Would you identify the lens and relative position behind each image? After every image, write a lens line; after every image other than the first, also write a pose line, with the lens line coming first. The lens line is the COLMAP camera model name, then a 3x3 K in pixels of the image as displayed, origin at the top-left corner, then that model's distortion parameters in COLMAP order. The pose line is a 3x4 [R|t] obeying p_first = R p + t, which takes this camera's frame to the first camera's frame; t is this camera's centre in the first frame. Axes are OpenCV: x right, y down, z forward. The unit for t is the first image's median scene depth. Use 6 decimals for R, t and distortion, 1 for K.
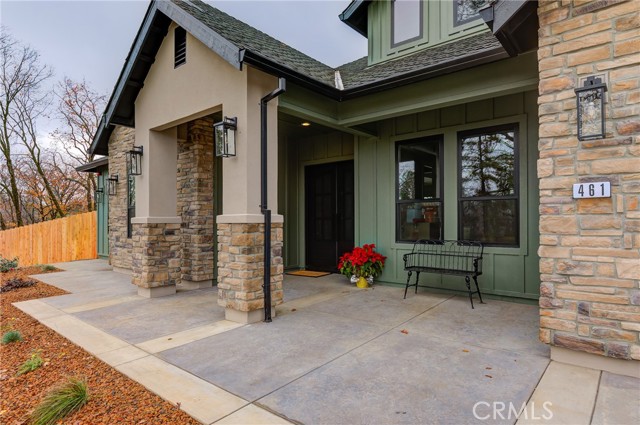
lens RADIAL K [[381.2, 0, 317.0], [0, 381.2, 217.4], [0, 0, 1]] dist [-0.009007, 0.003486]
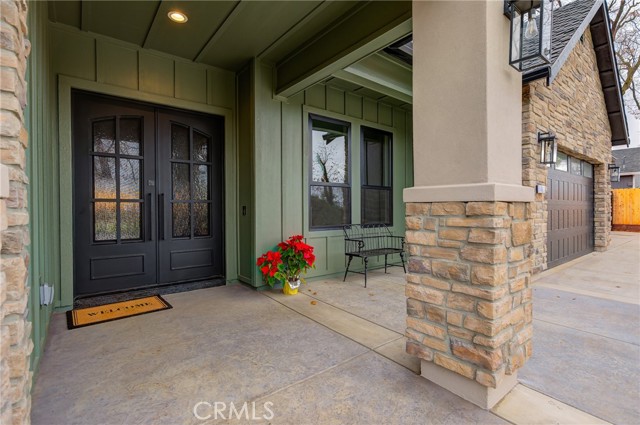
lens RADIAL K [[308.5, 0, 326.1], [0, 308.5, 210.9], [0, 0, 1]] dist [0.000780, -0.000643]
pose [[0.167894, 0.000536, 0.985805, -0.649467], [-0.006228, 0.999980, 0.000517, 0.027846], [-0.985785, -0.006226, 0.167894, 1.147705]]
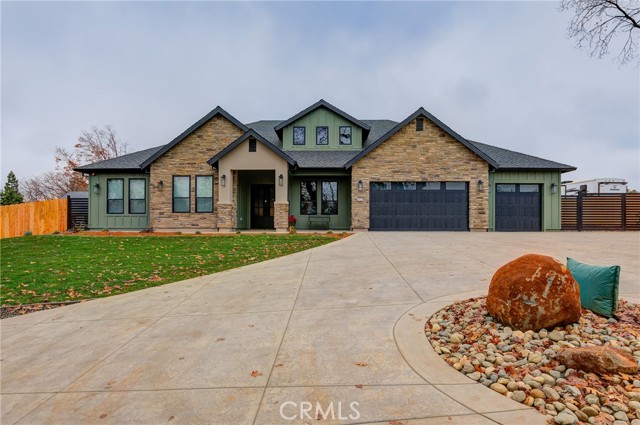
lens RADIAL K [[381.2, 0, 321.1], [0, 381.2, 216.2], [0, 0, 1]] dist [-0.009007, 0.003486]
pose [[0.770271, 0.029077, 0.637054, -2.160388], [-0.011383, 0.999428, -0.031853, 0.234132], [-0.637615, 0.017284, 0.770161, -1.945882]]
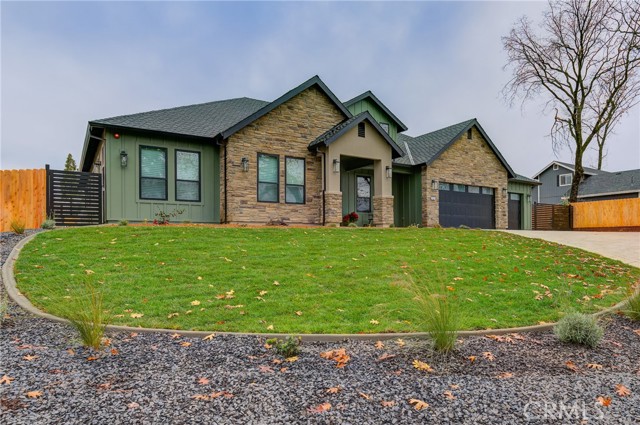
lens RADIAL K [[388.6, 0, 323.4], [0, 388.6, 216.9], [0, 0, 1]] dist [-0.006785, -0.001762]
pose [[0.301470, 0.055403, 0.951865, -3.474293], [-0.014047, 0.998460, -0.053666, 0.353696], [-0.953372, 0.002808, 0.301784, 0.512294]]
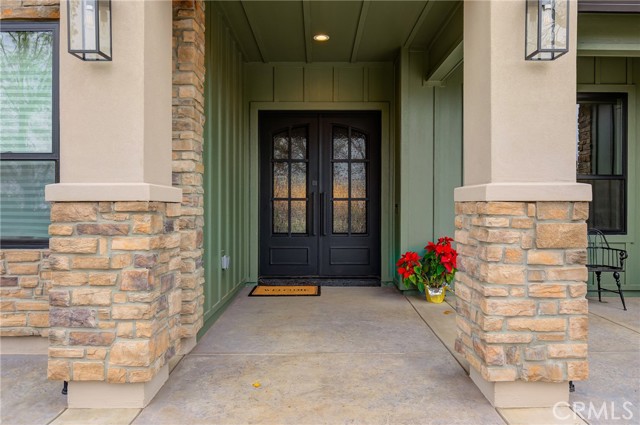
lens RADIAL K [[452.3, 0, 320.9], [0, 452.3, 212.3], [0, 0, 1]] dist [-0.017518, -0.000058]
pose [[0.751232, 0.000941, 0.660038, -0.774926], [-0.013306, 0.999817, 0.013718, 0.024116], [-0.659904, -0.019088, 0.751107, 0.741239]]
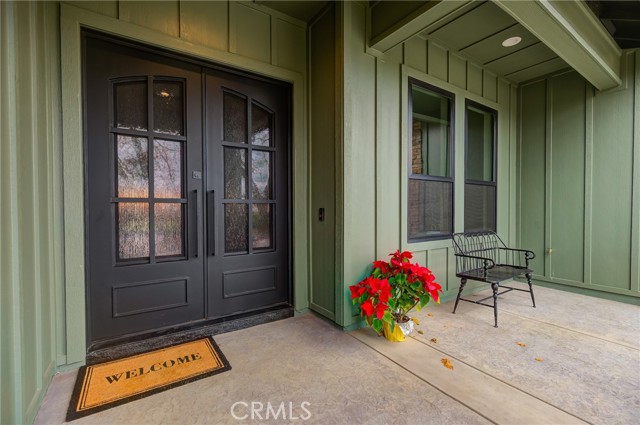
lens RADIAL K [[292.0, 0, 321.7], [0, 292.0, 213.5], [0, 0, 1]] dist [0.001088, 0.000138]
pose [[0.248535, -0.010303, 0.968568, -0.389335], [-0.009361, 0.999871, 0.013038, 0.019163], [-0.968578, -0.012307, 0.248406, 1.382734]]
